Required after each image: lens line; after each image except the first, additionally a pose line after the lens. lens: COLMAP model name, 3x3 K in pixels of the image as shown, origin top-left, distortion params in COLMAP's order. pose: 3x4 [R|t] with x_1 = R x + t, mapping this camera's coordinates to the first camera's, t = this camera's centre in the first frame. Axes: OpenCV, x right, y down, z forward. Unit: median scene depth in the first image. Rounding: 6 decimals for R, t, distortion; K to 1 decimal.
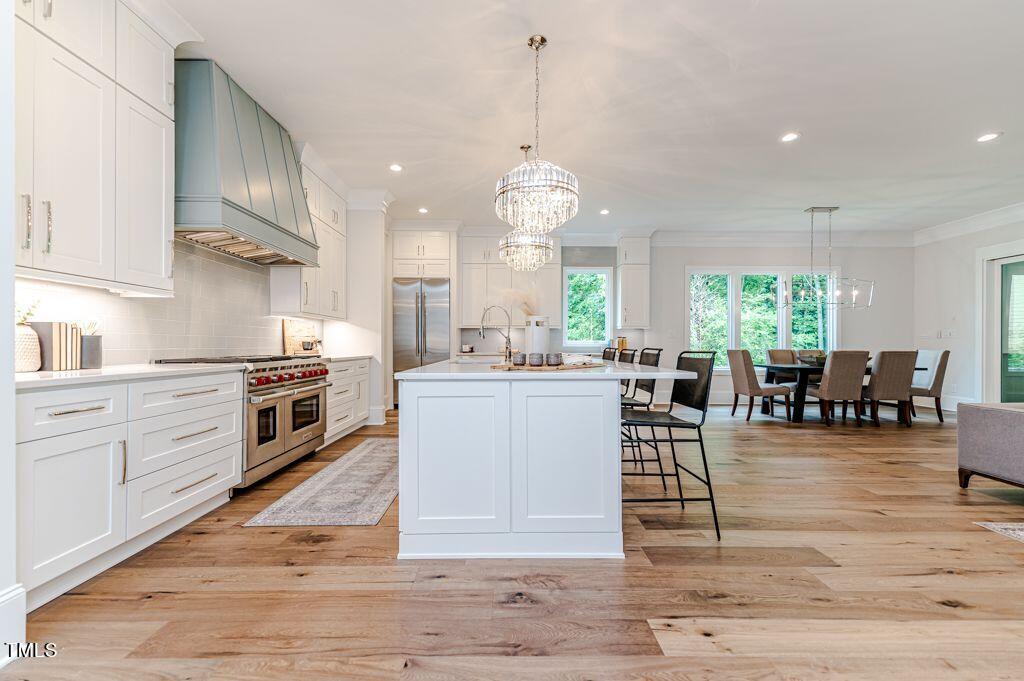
lens RADIAL K [[412.4, 0, 512.9], [0, 412.4, 343.4], [0, 0, 1]] dist [0.020262, -0.005634]
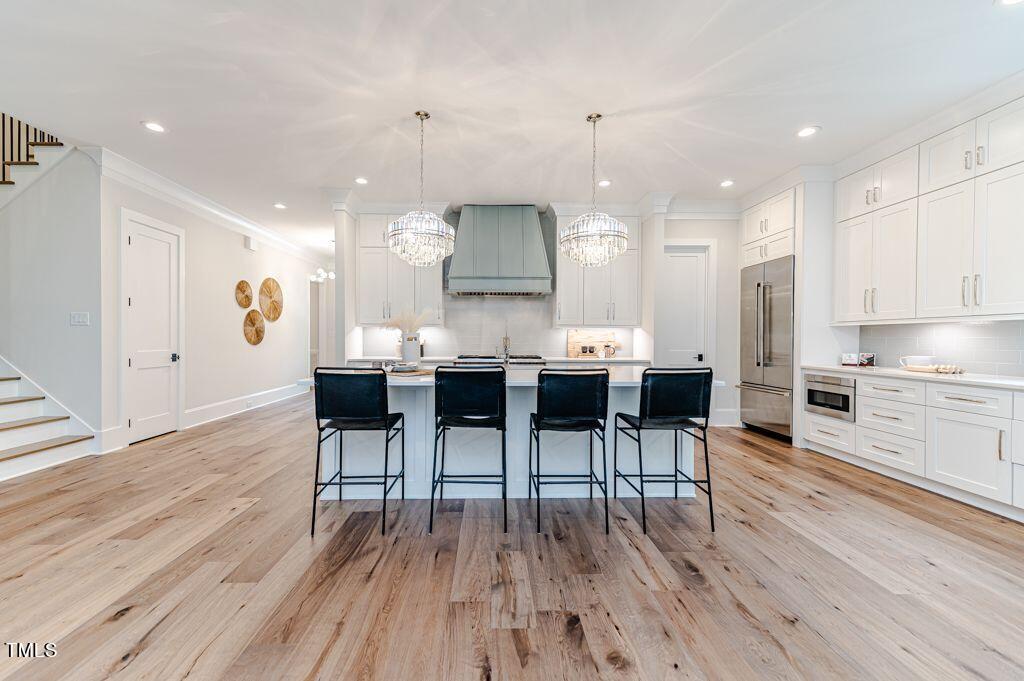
lens RADIAL K [[413.1, 0, 491.8], [0, 413.1, 339.1], [0, 0, 1]] dist [0.002458, -0.000047]
pose [[-0.004057, 0.000510, -0.999992, 1.386555], [-0.000986, 0.999999, 0.000514, -0.047163], [0.999991, 0.000988, -0.004056, 1.289063]]
